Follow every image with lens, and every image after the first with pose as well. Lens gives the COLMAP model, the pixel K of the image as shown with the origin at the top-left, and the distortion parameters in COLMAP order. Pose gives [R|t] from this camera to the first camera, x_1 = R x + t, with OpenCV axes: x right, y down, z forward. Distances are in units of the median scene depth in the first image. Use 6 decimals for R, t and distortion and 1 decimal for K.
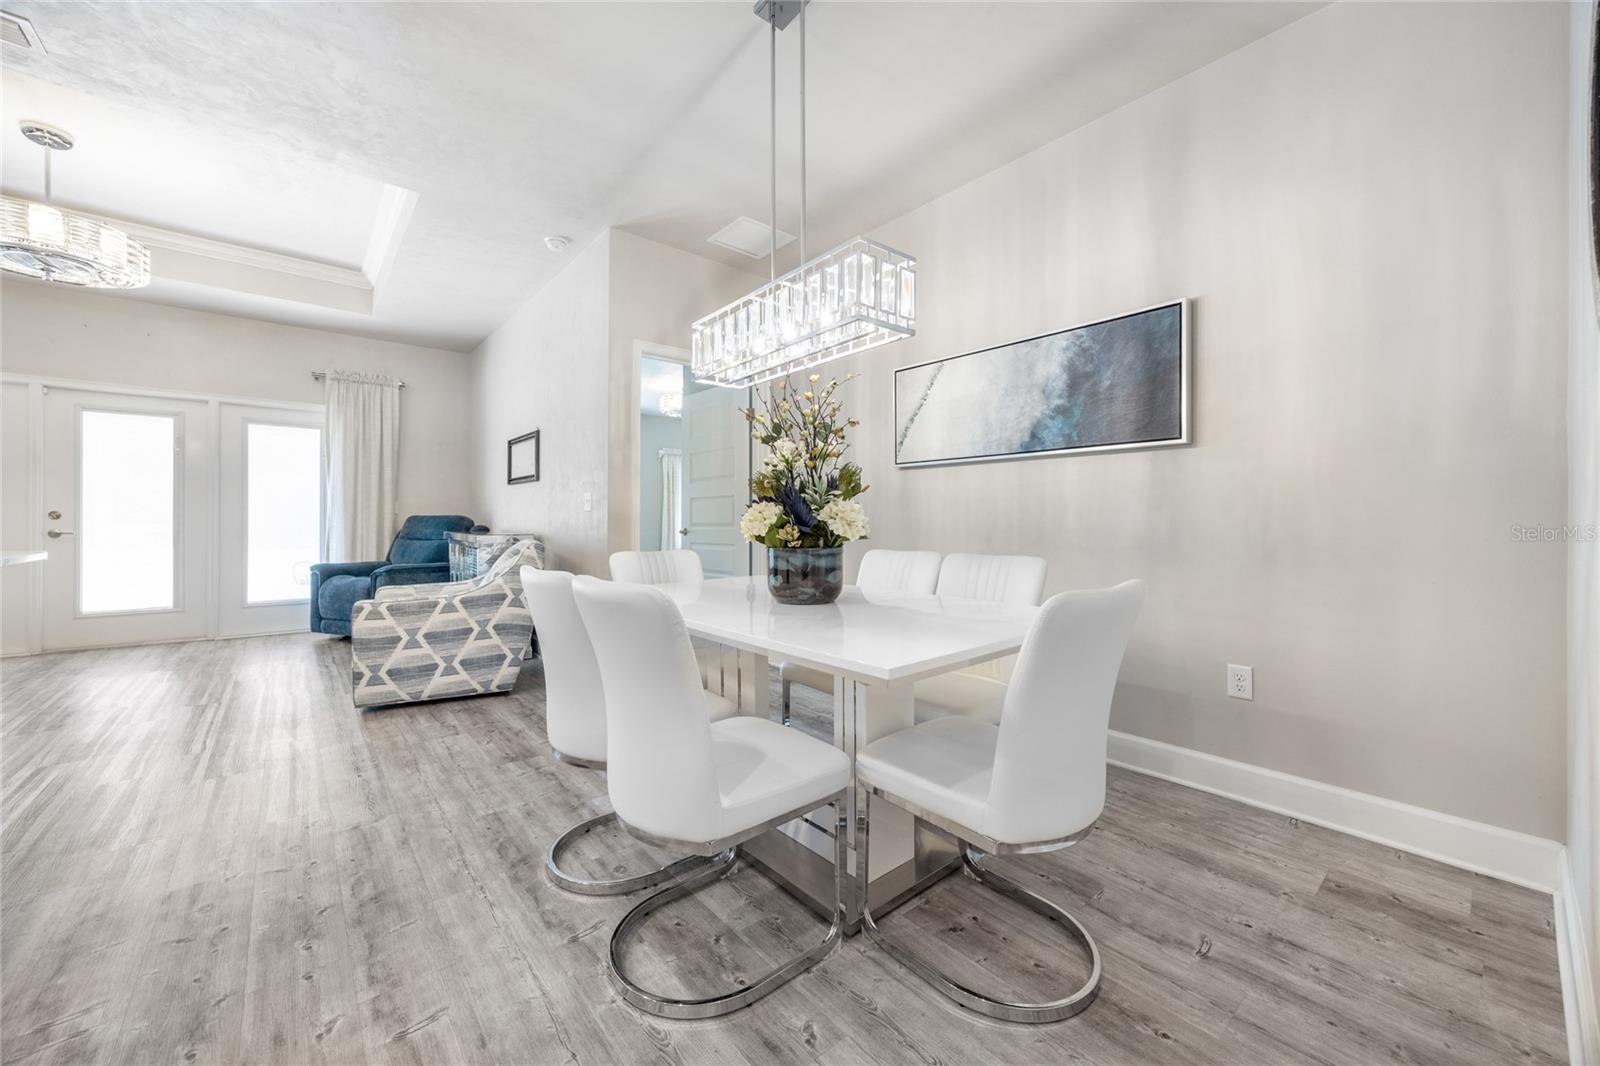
lens RADIAL K [[608.7, 0, 805.3], [0, 608.7, 523.0], [0, 0, 1]] dist [-0.003853, 0.000225]
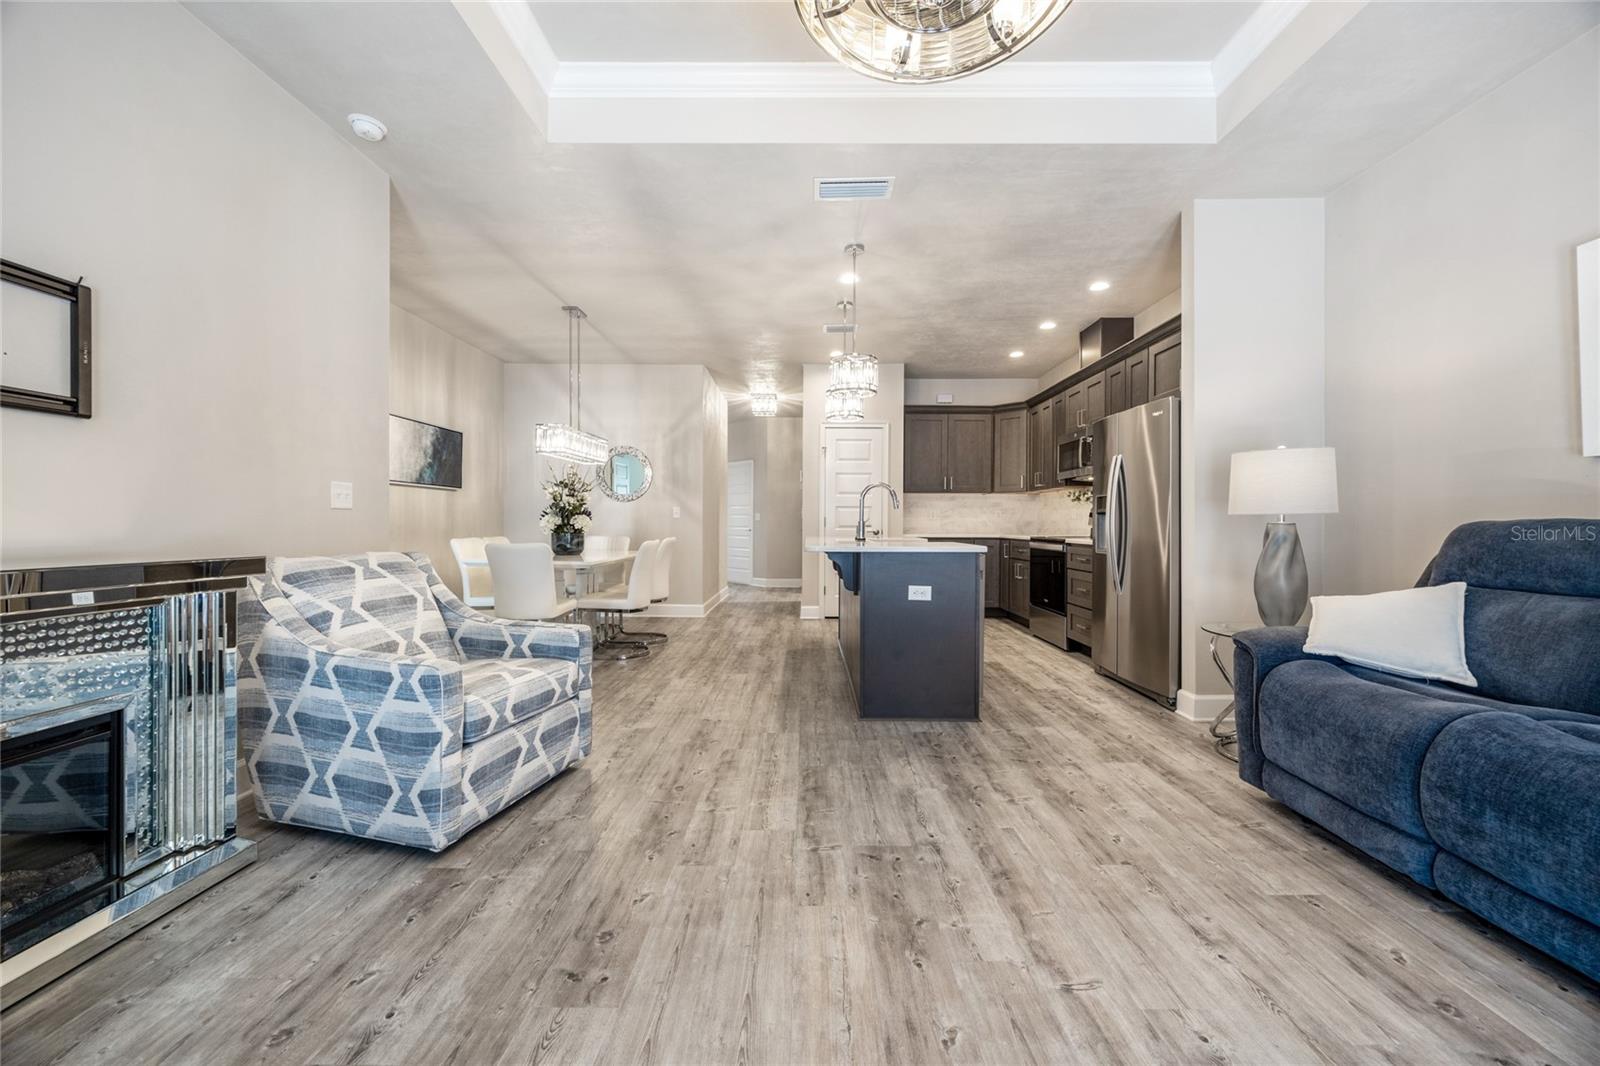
lens RADIAL K [[608.7, 0, 805.2], [0, 608.7, 528.6], [0, 0, 1]] dist [-0.003853, 0.000225]
pose [[-0.760211, -0.013083, 0.649545, -1.311032], [-0.006407, 0.999900, 0.012641, -0.009257], [-0.649645, 0.005448, -0.760218, 1.258525]]
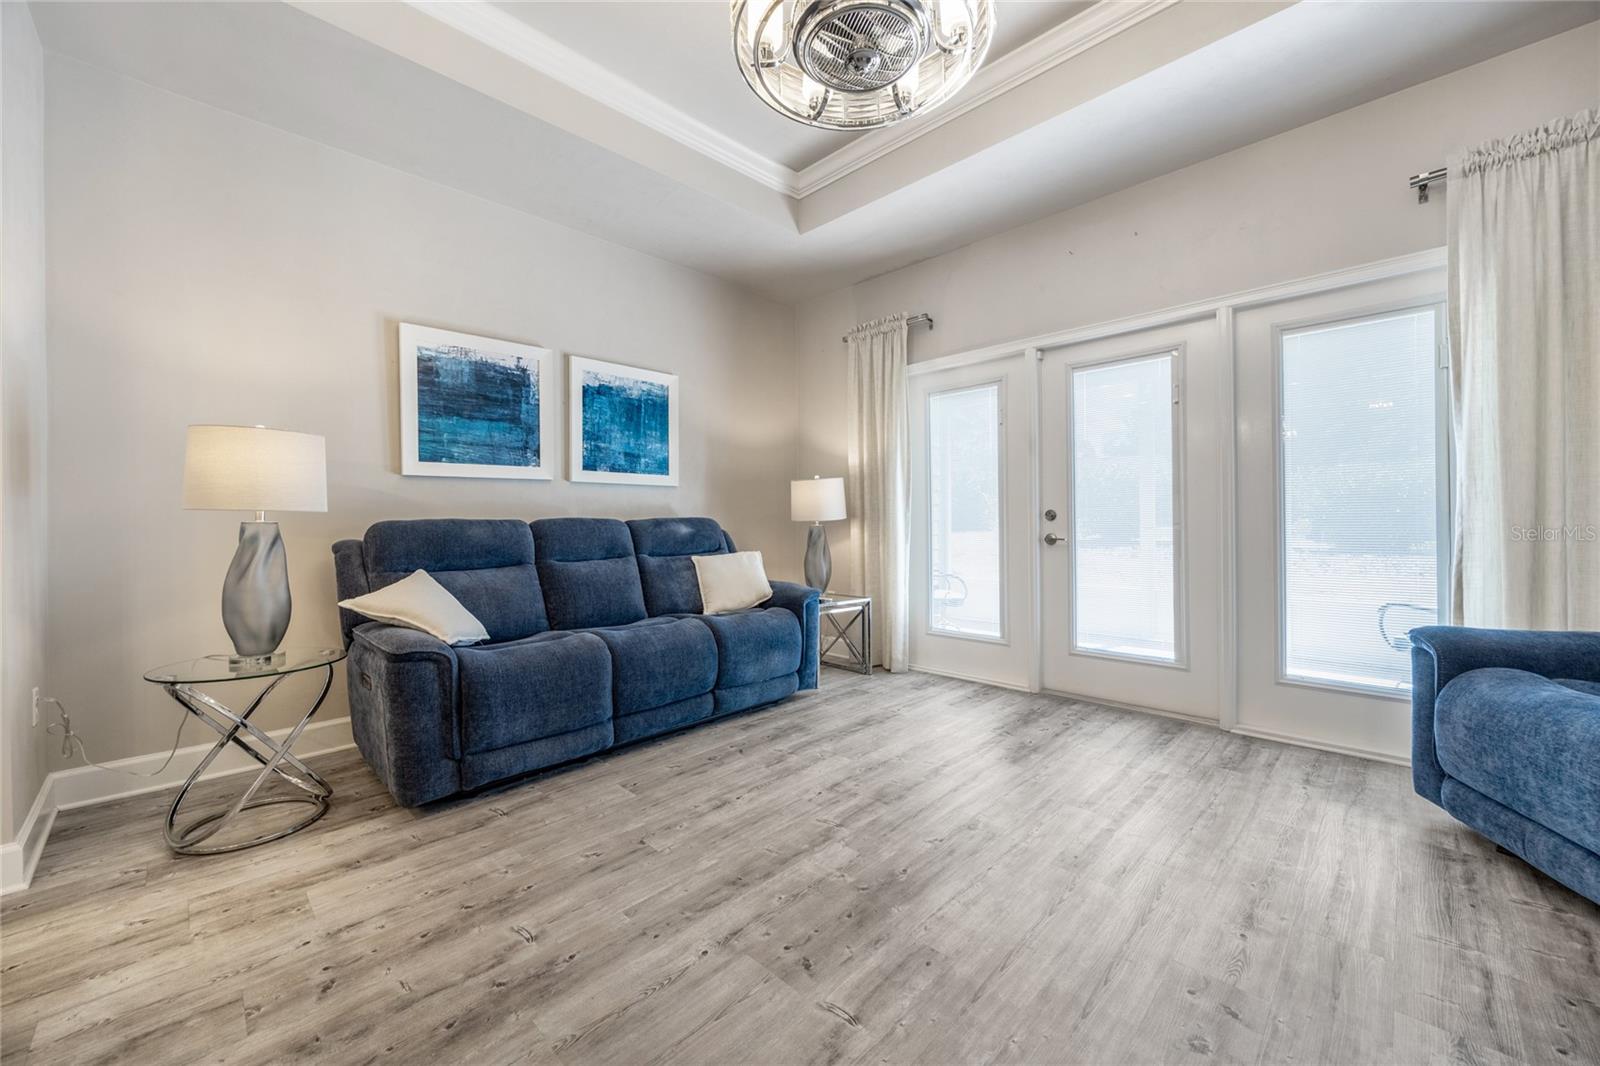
lens RADIAL K [[608.7, 0, 809.3], [0, 608.7, 524.3], [0, 0, 1]] dist [-0.003853, 0.000225]
pose [[0.092995, -0.003345, -0.995661, -0.634581], [0.008490, 0.999961, -0.002566, -0.003132], [0.995630, -0.008215, 0.093020, 0.795772]]
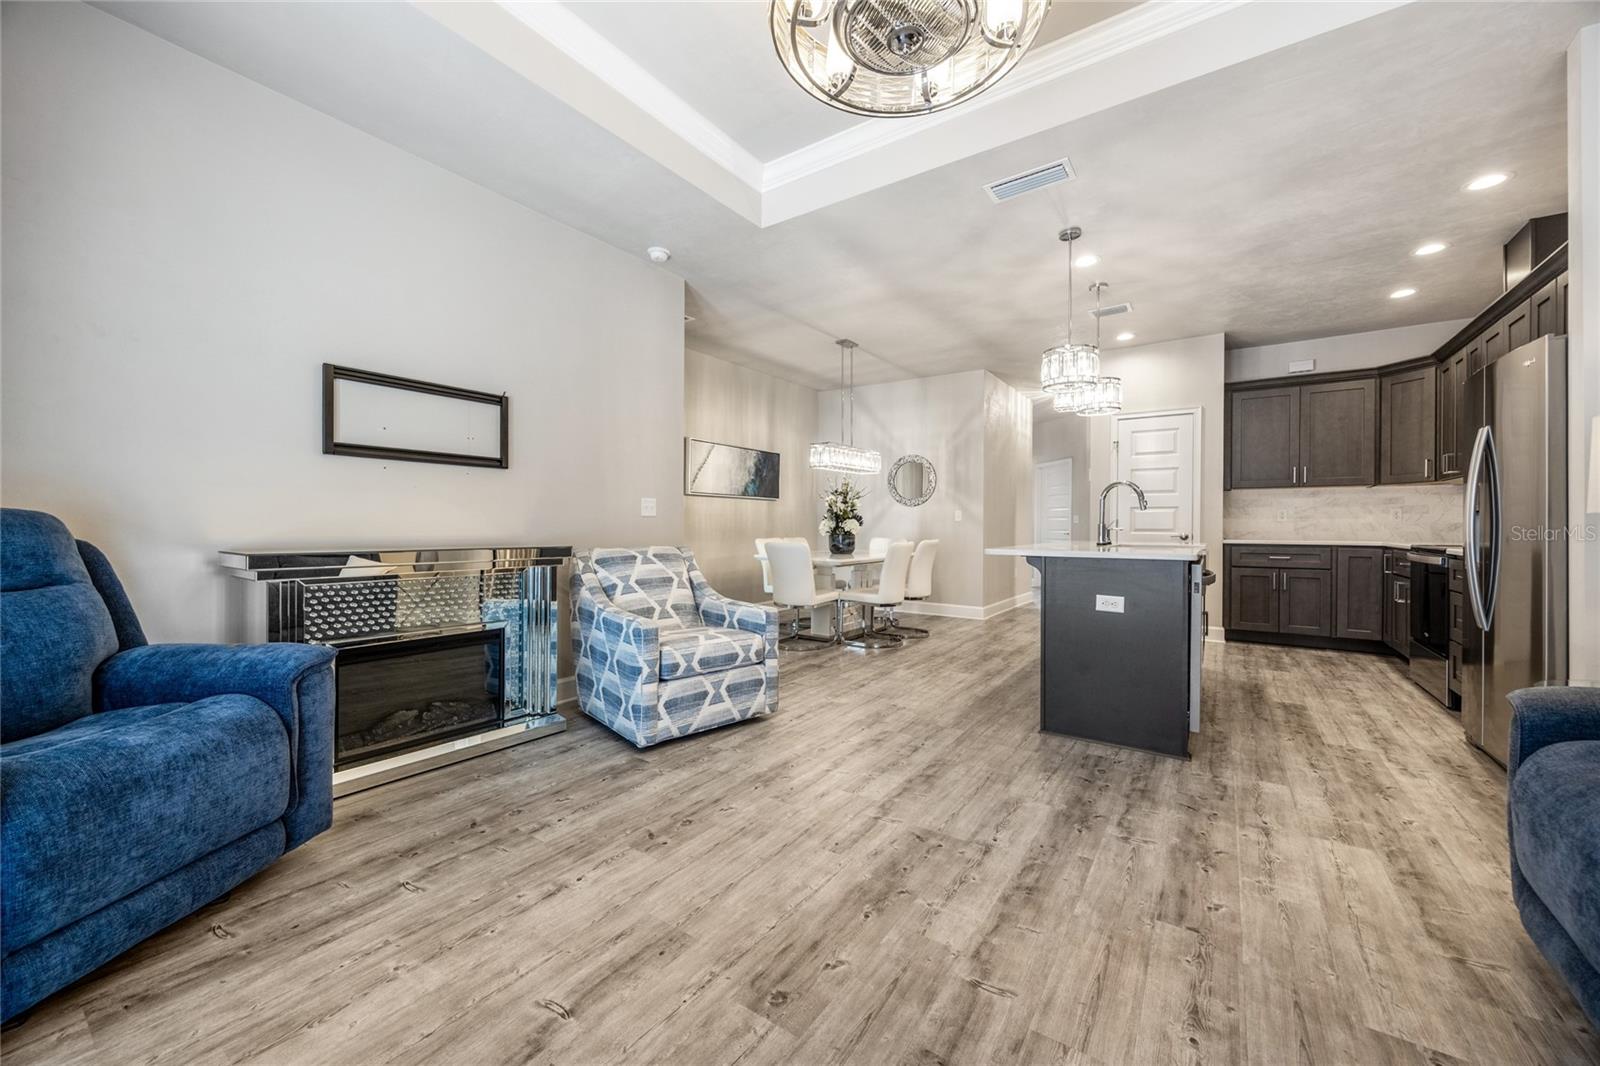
lens RADIAL K [[608.7, 0, 801.8], [0, 608.7, 530.3], [0, 0, 1]] dist [-0.003853, 0.000225]
pose [[-0.258838, -0.014193, 0.965817, -1.528384], [-0.003101, 0.999899, 0.013863, -0.011765], [-0.965916, 0.000593, -0.258855, 1.076124]]
